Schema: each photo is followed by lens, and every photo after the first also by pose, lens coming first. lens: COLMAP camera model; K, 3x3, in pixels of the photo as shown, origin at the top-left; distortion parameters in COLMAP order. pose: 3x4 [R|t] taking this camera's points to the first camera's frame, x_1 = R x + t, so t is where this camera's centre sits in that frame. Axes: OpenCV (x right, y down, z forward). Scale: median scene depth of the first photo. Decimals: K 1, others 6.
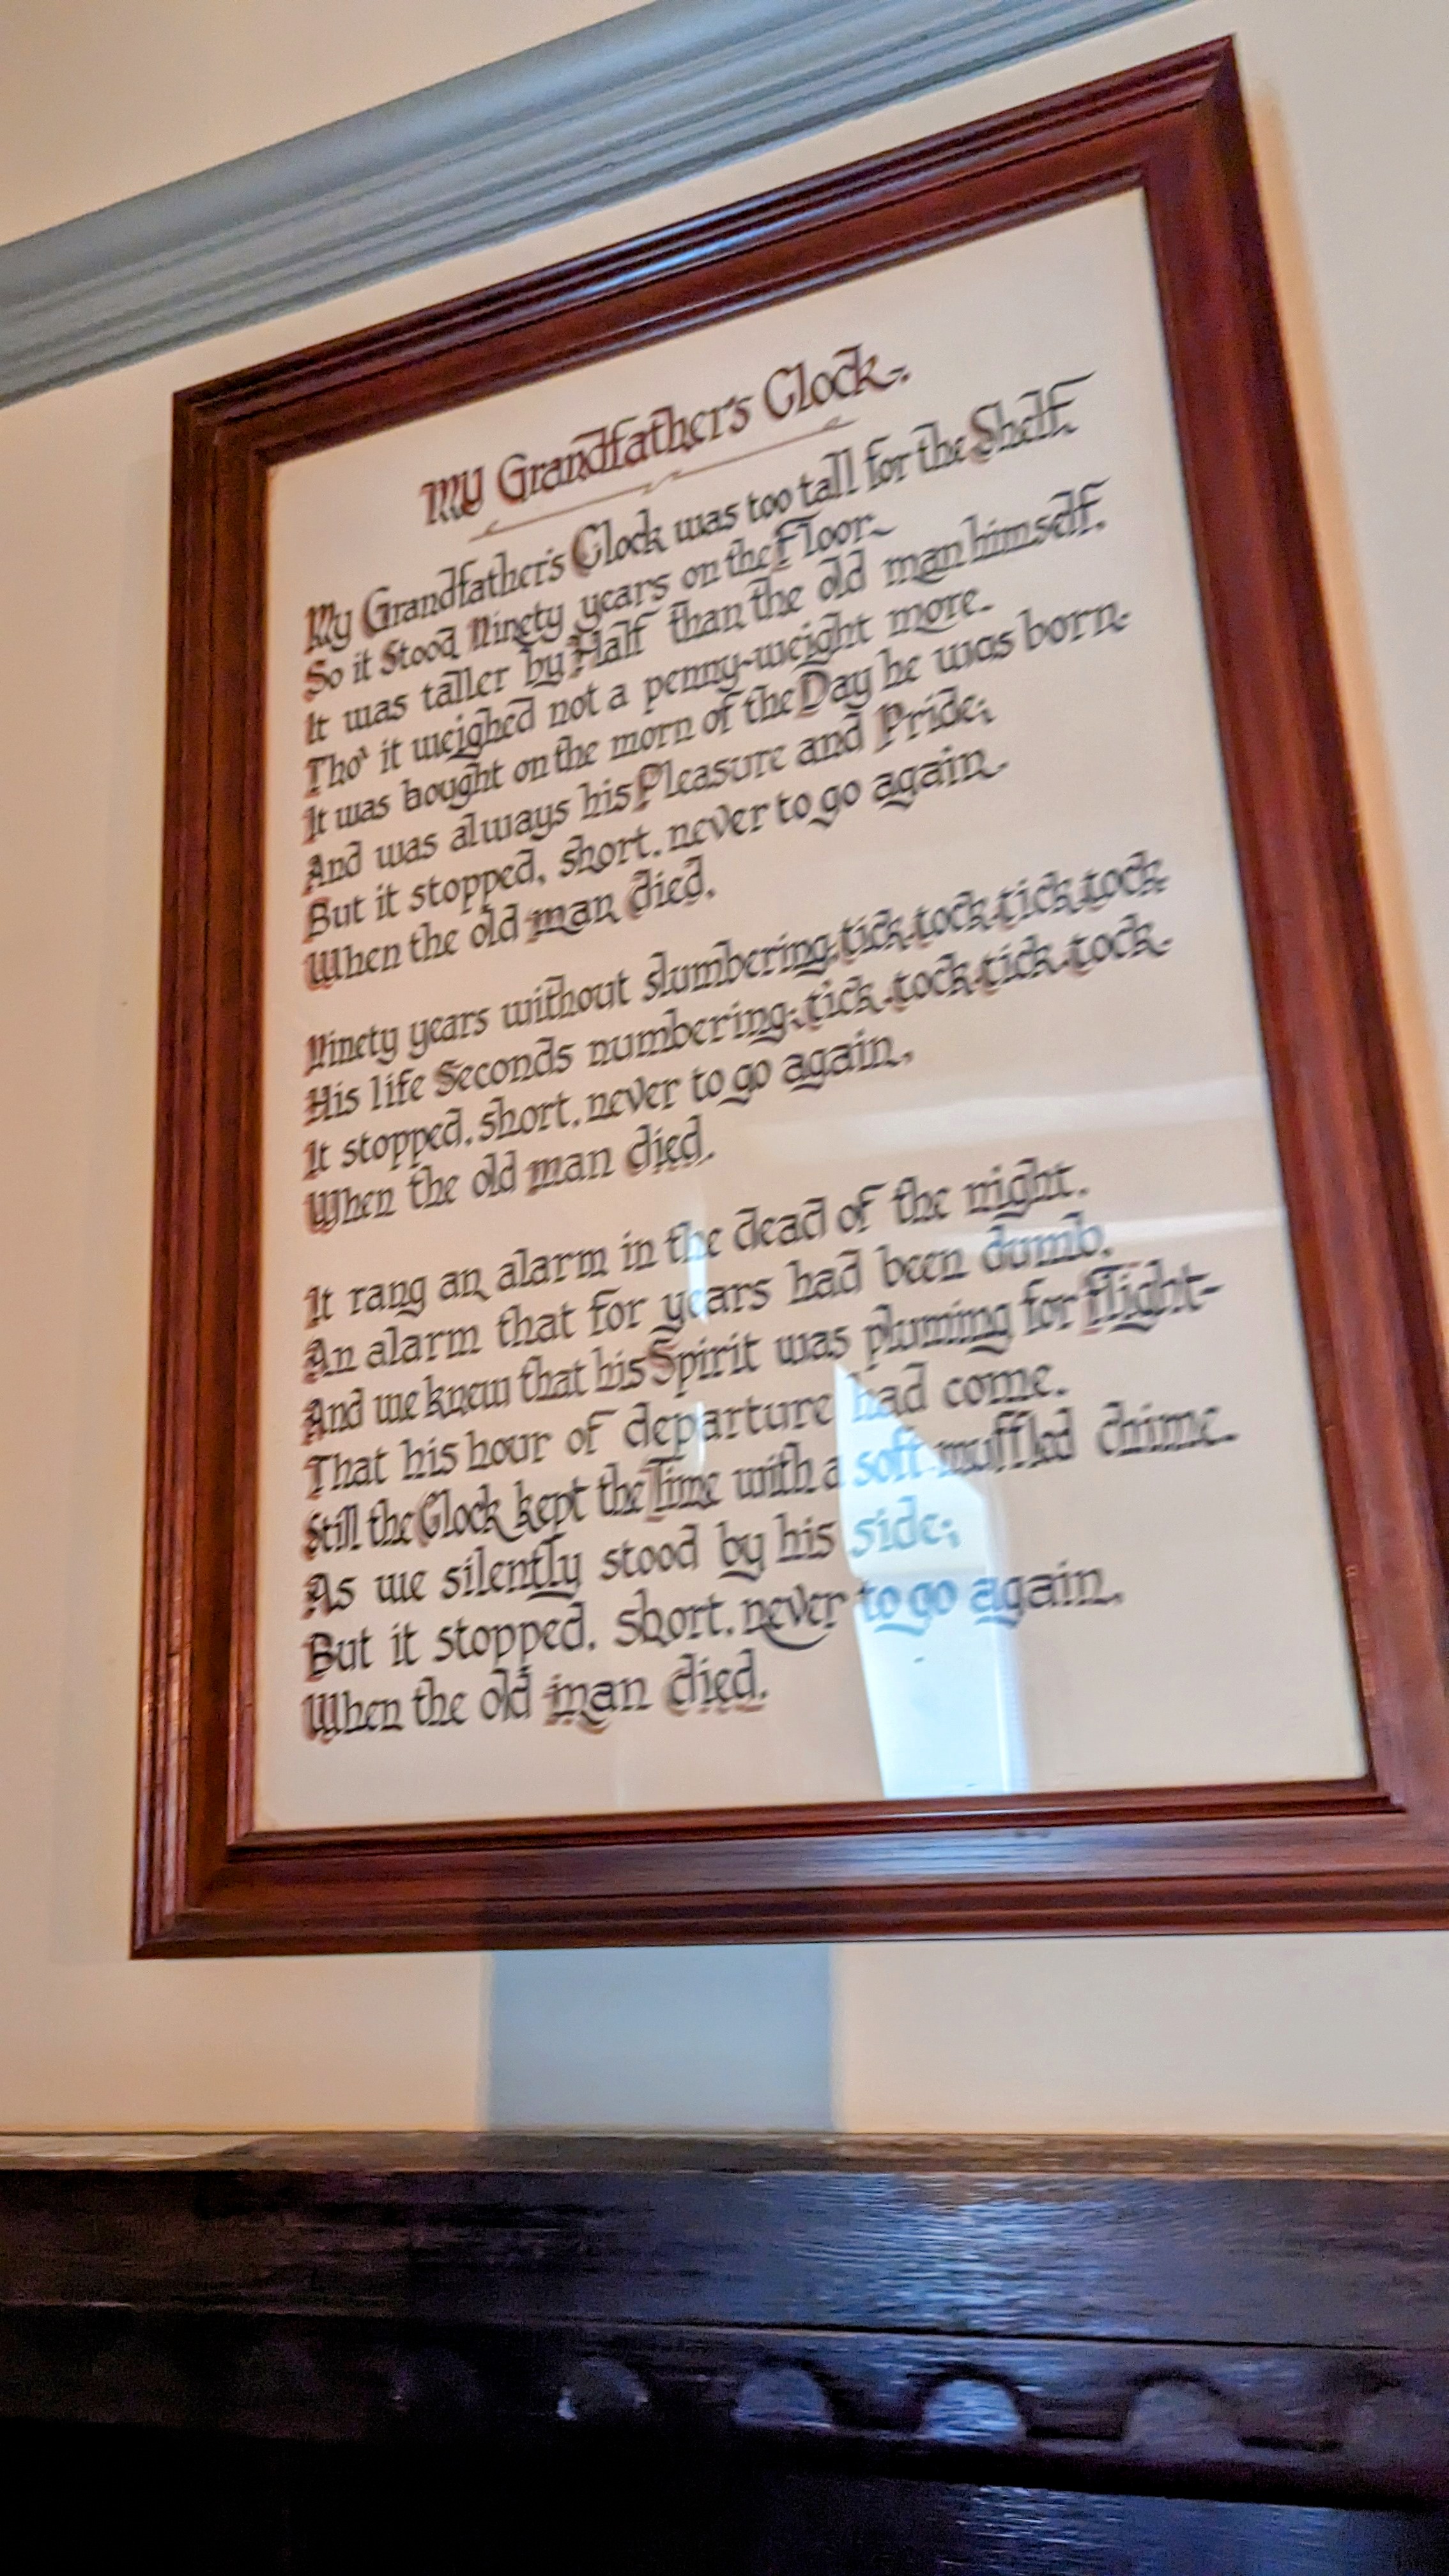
lens RADIAL K [[1811.5, 0, 724.1], [0, 1811.5, 1287.0], [0, 0, 1]] dist [0.020149, -0.003825]
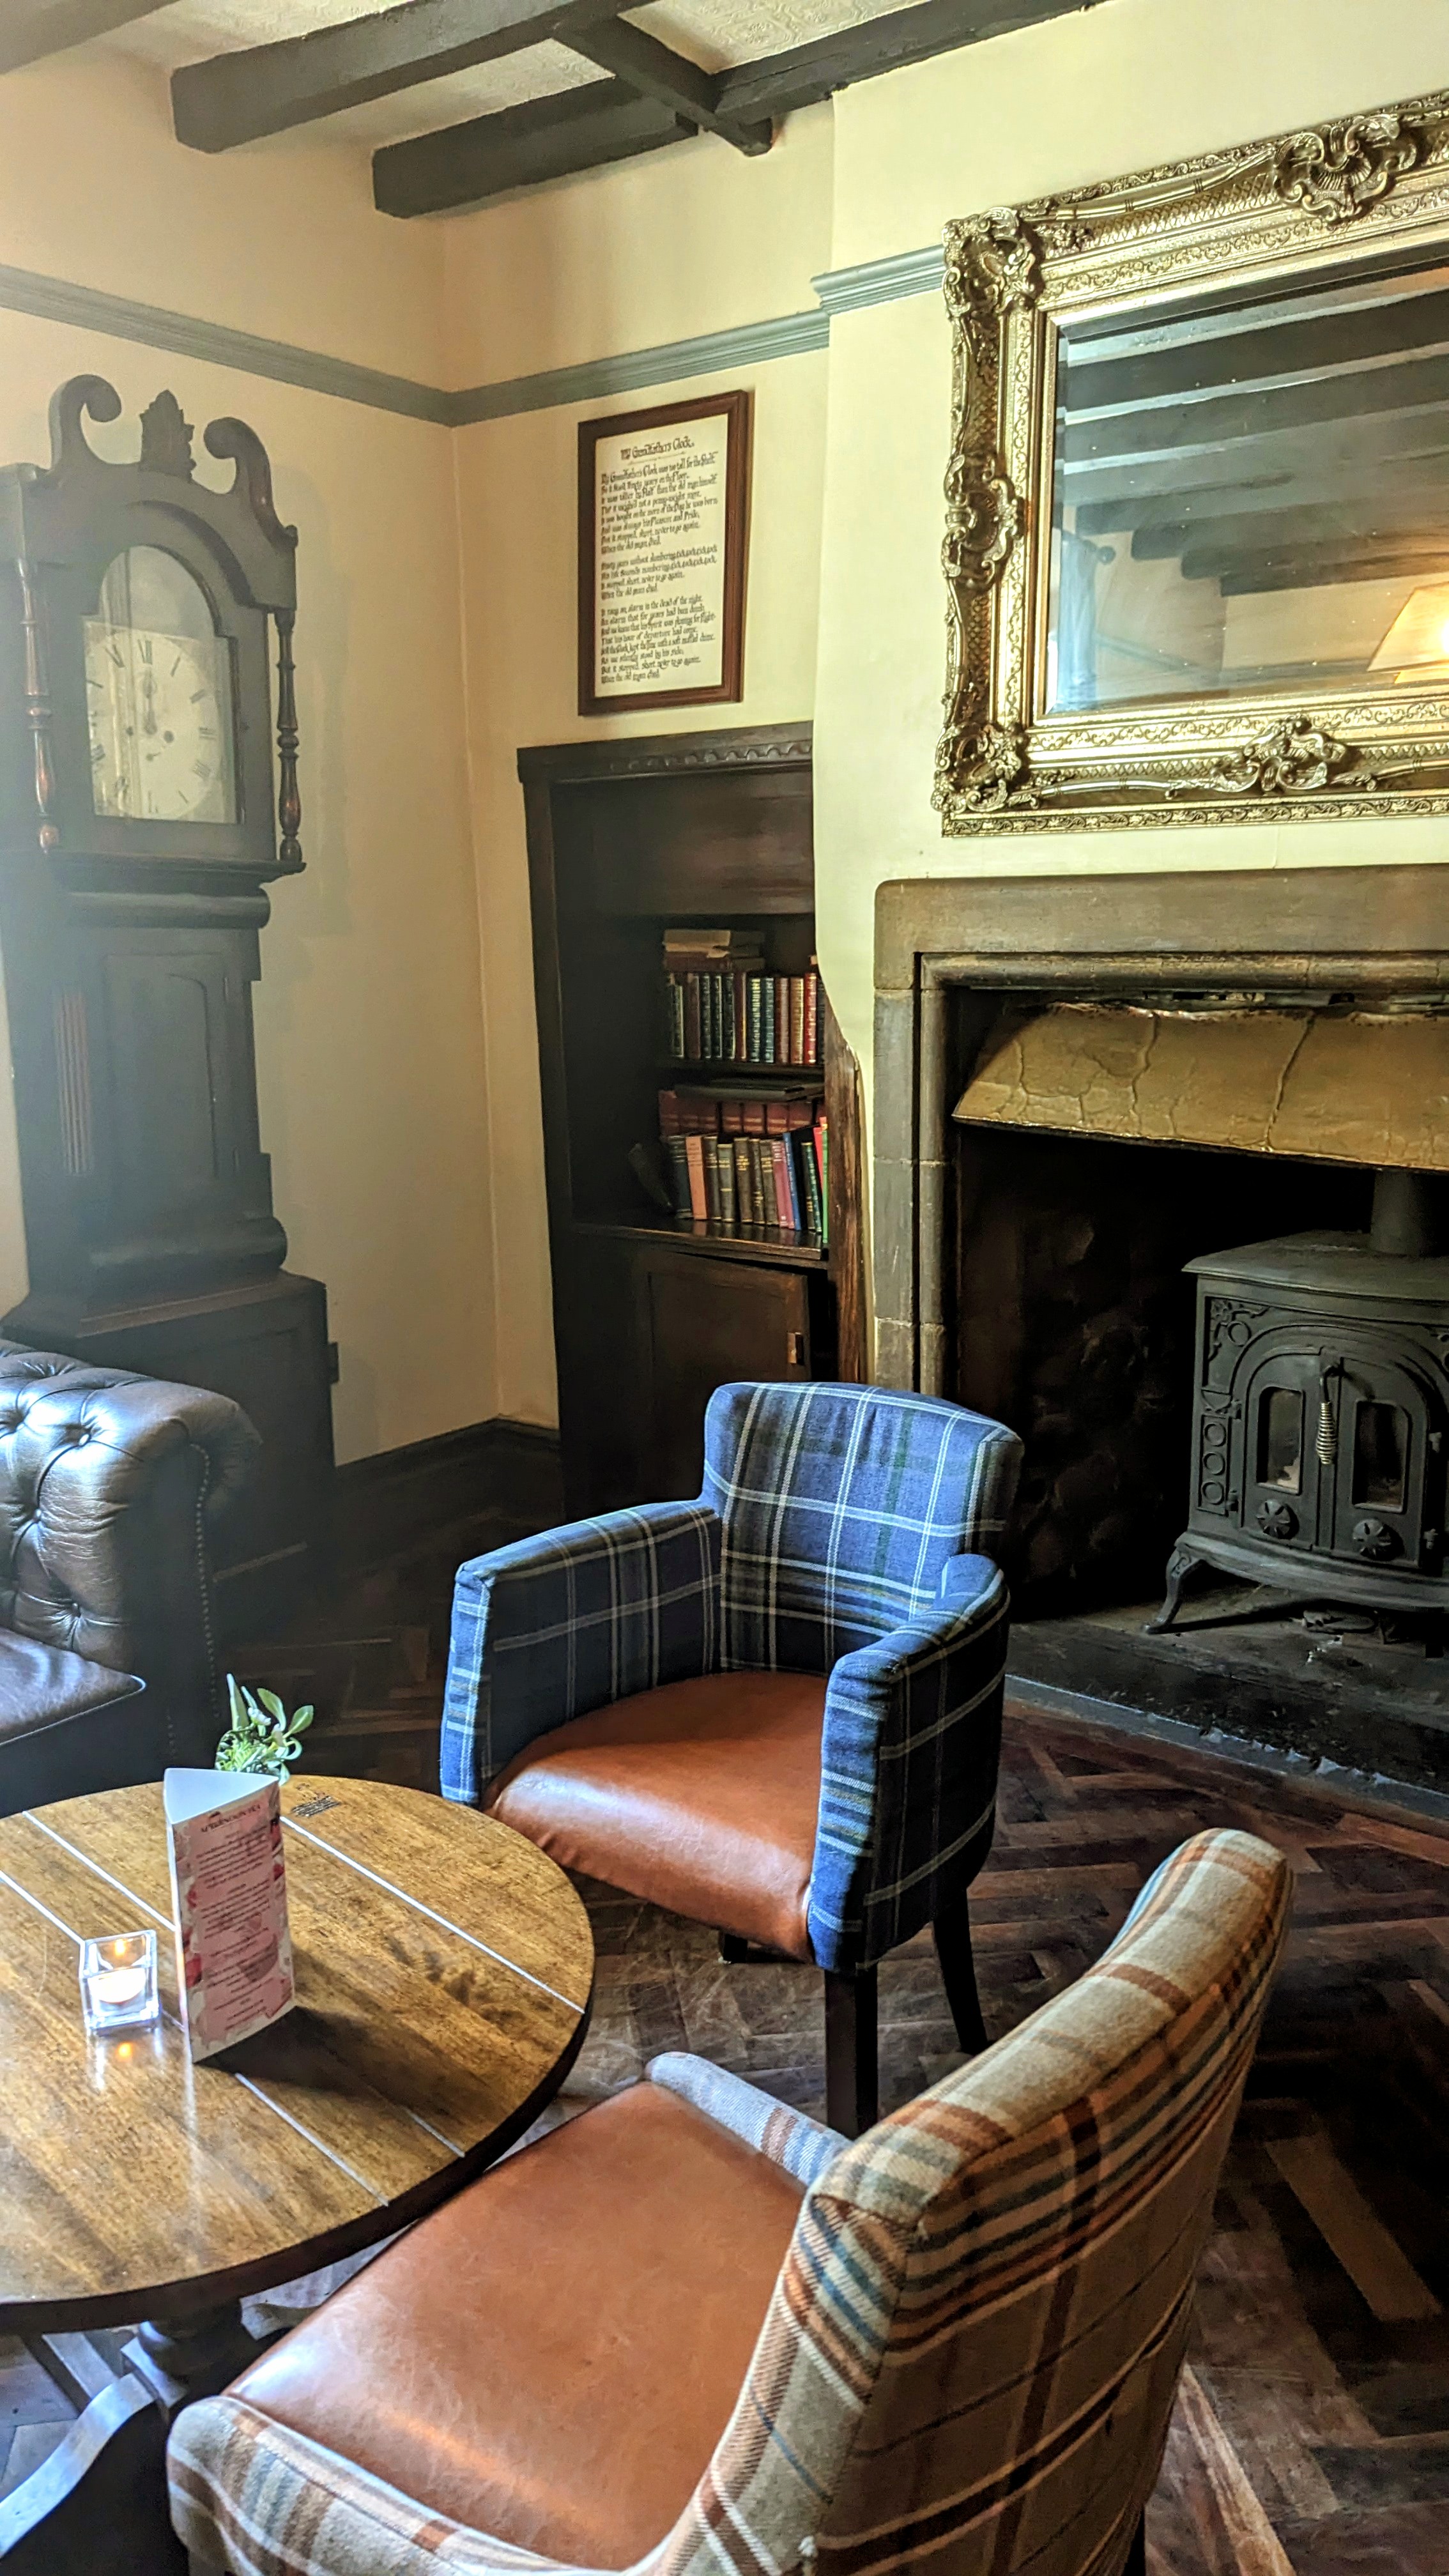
lens RADIAL K [[1811.5, 0, 734.0], [0, 1811.5, 1279.6], [0, 0, 1]] dist [0.020149, -0.003825]
pose [[0.962278, 0.112418, -0.247756, 2.037039], [0.001244, 0.908813, 0.417201, -0.516181], [0.272064, -0.401772, 0.874391, -5.318569]]
